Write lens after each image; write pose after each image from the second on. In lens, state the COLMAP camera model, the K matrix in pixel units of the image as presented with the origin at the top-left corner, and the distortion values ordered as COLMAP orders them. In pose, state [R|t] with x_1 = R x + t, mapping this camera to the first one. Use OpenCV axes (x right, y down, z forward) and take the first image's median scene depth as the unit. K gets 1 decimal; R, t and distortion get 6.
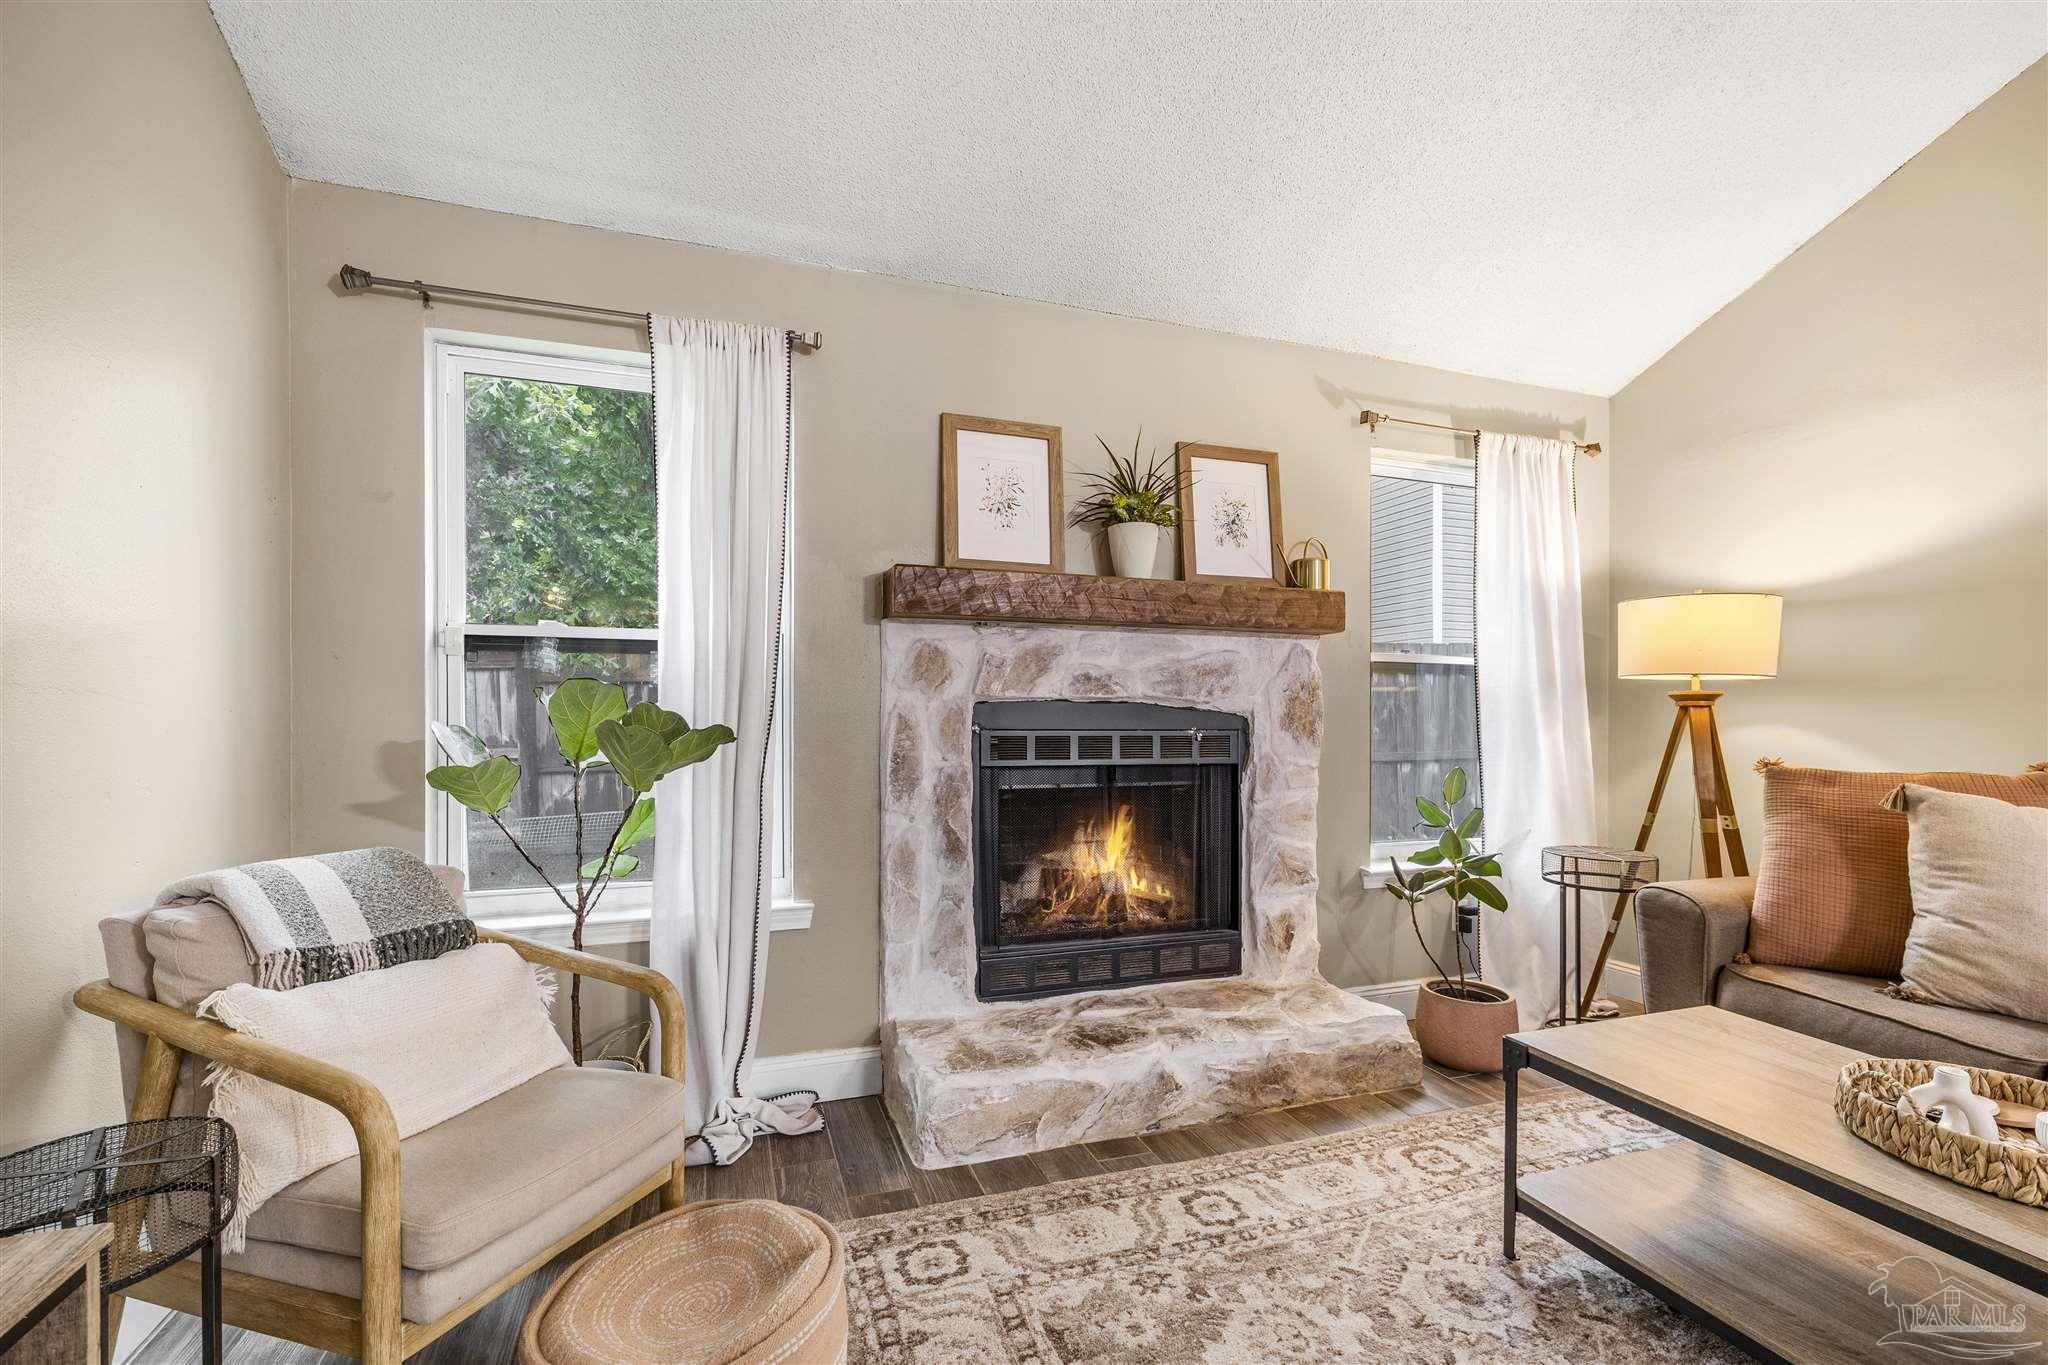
lens RADIAL K [[872.5, 0, 1013.0], [0, 872.5, 715.8], [0, 0, 1]] dist [0.003329, 0.000249]
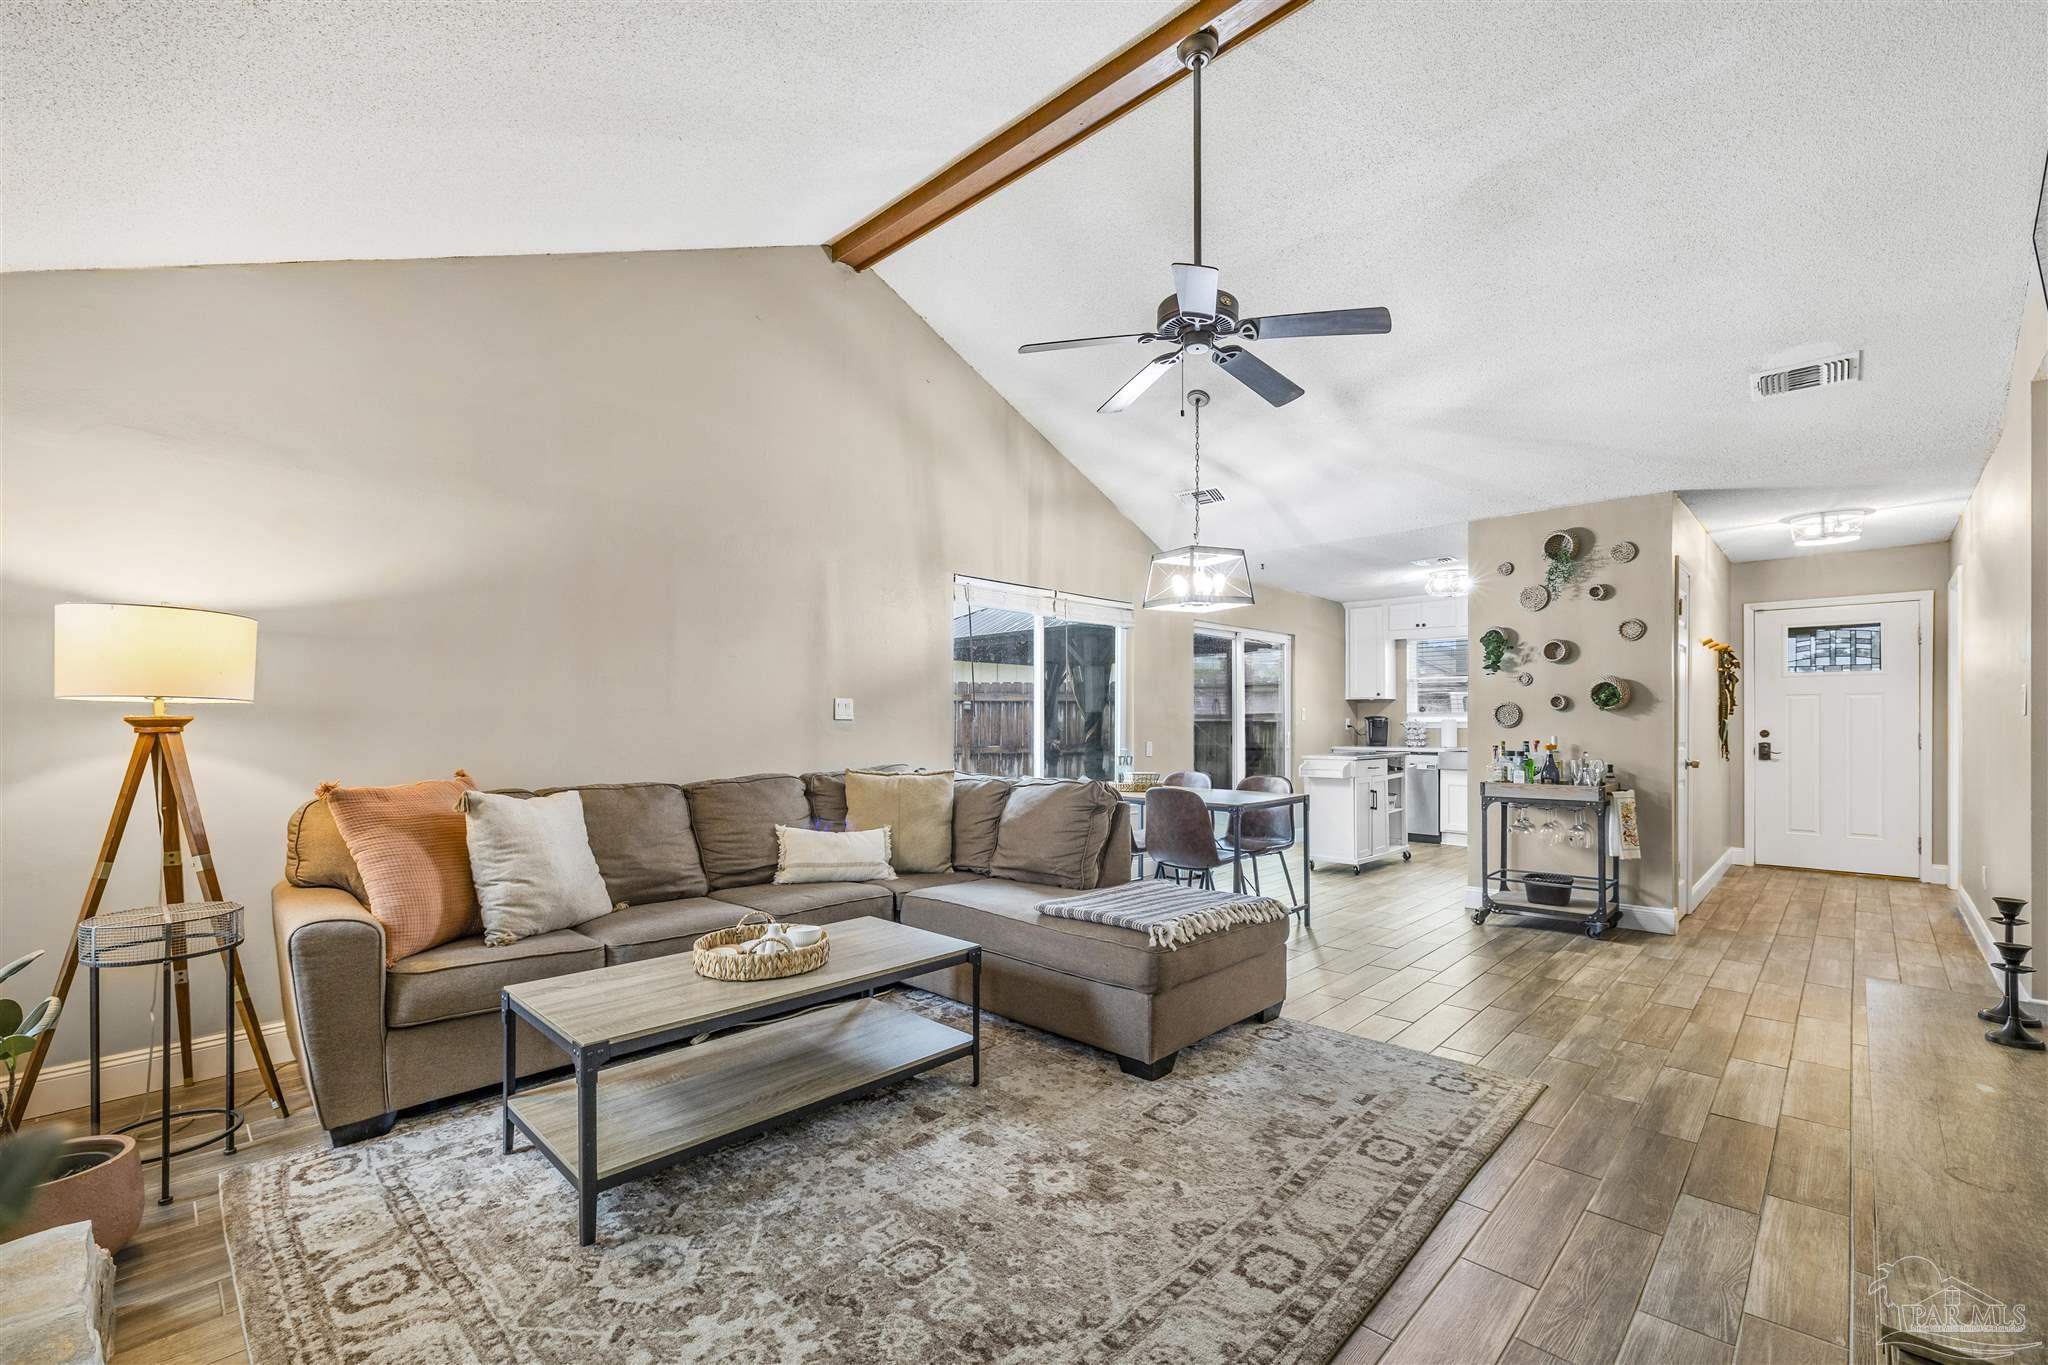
lens RADIAL K [[864.1, 0, 1023.1], [0, 864.1, 724.3], [0, 0, 1]] dist [0.000161, 0.000097]
pose [[-0.453509, -0.008772, 0.891209, -0.428994], [0.002335, 0.999936, 0.011030, -0.029311], [-0.891249, 0.007083, -0.453459, 0.671235]]
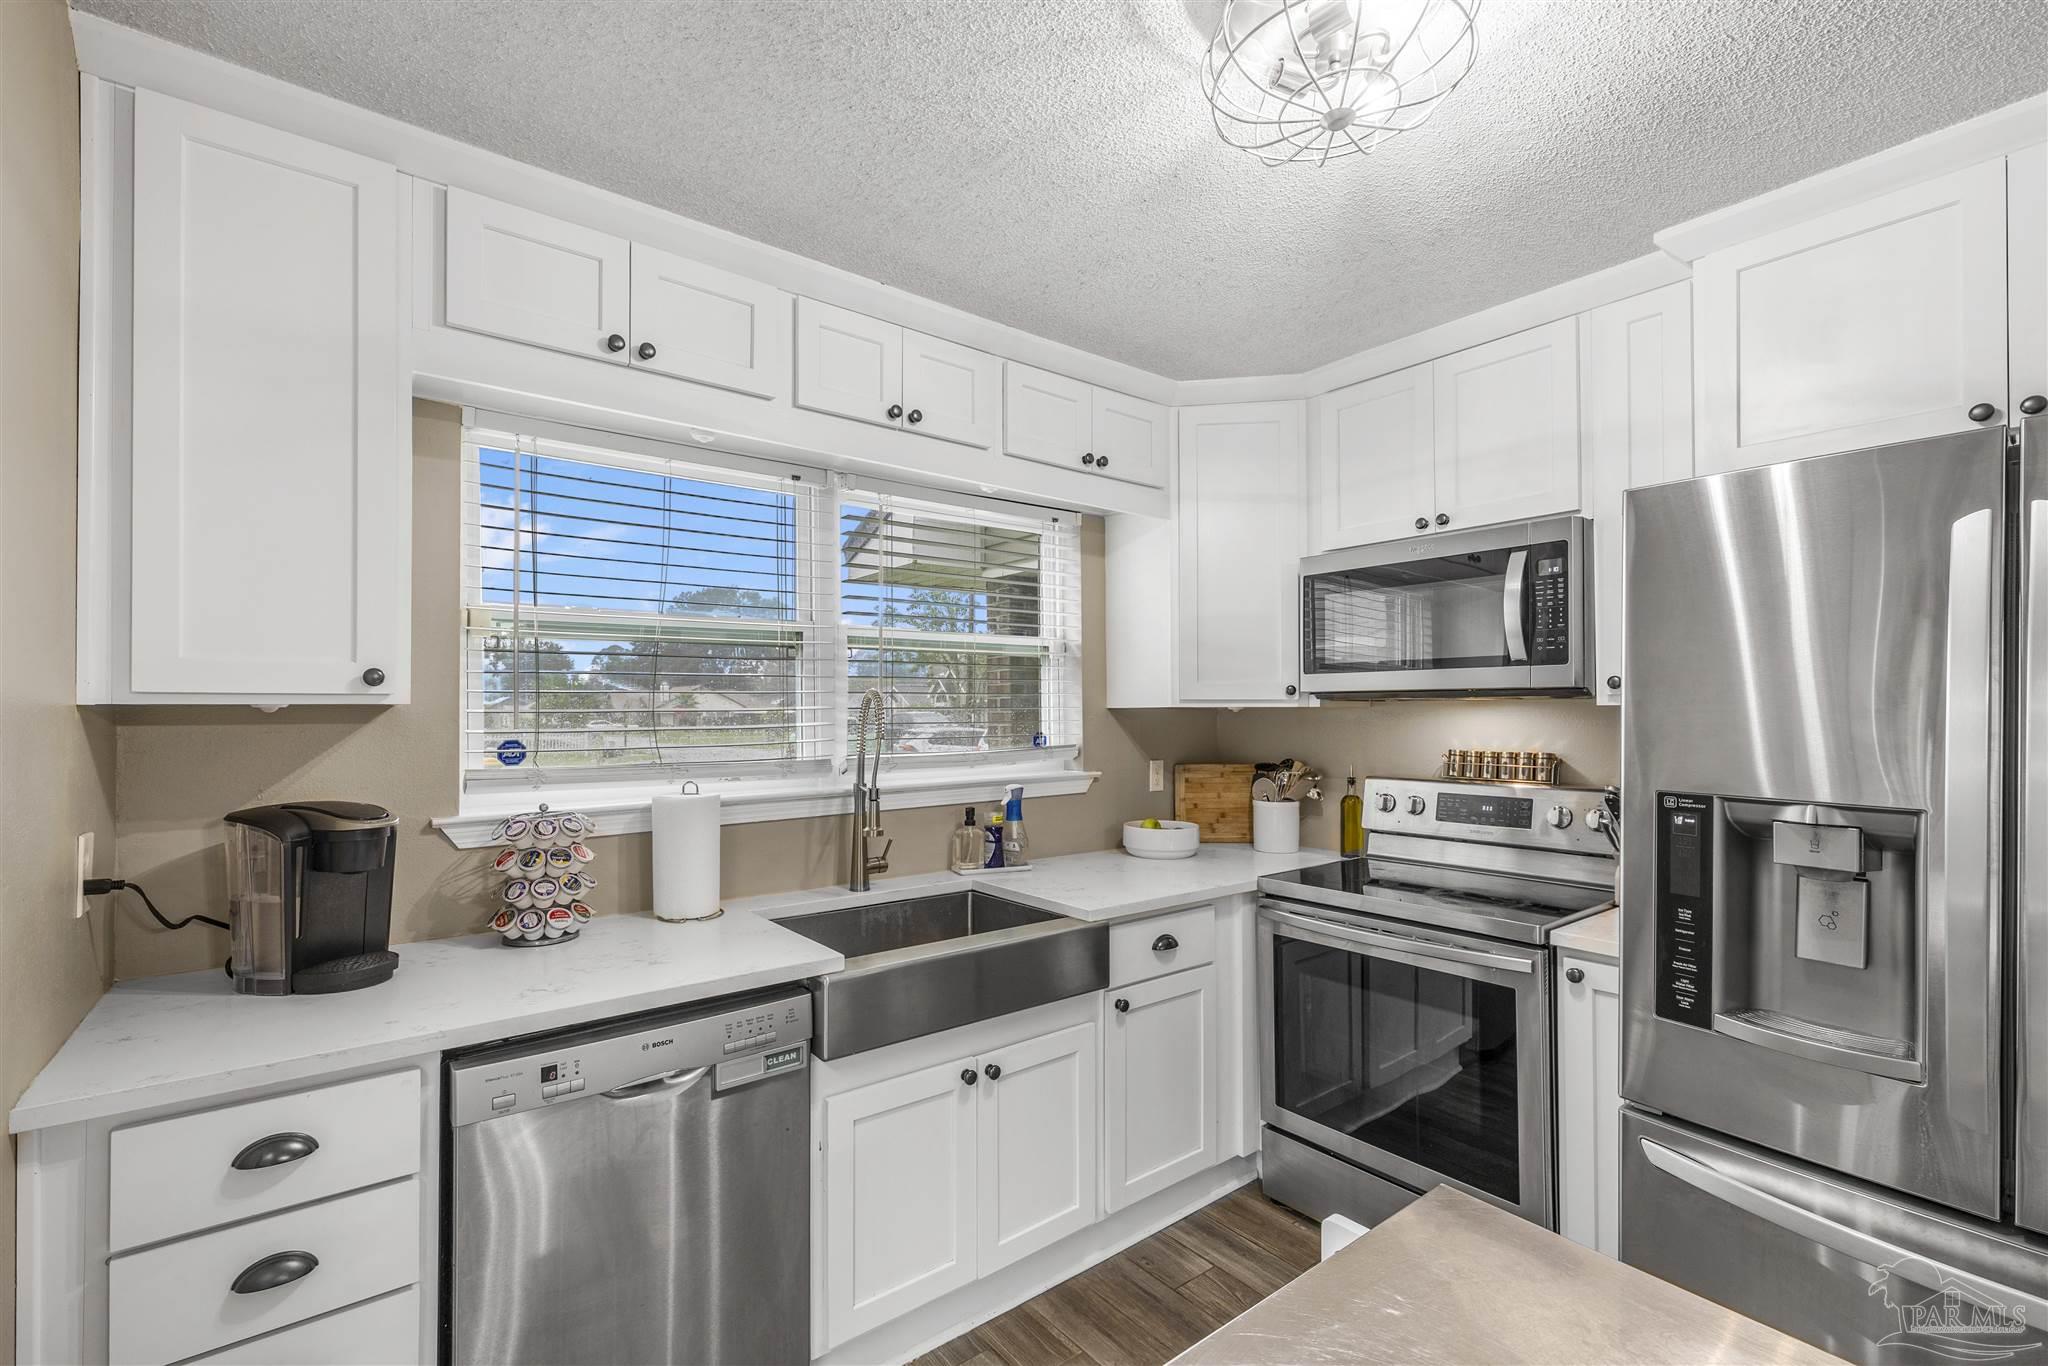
lens RADIAL K [[881.9, 0, 1011.0], [0, 881.9, 702.1], [0, 0, 1]] dist [0.002734, -0.000303]
pose [[-0.948571, -0.010081, -0.316403, 1.751260], [-0.008058, 0.999938, -0.007703, -0.088977], [0.316461, -0.004757, -0.948594, -1.430992]]
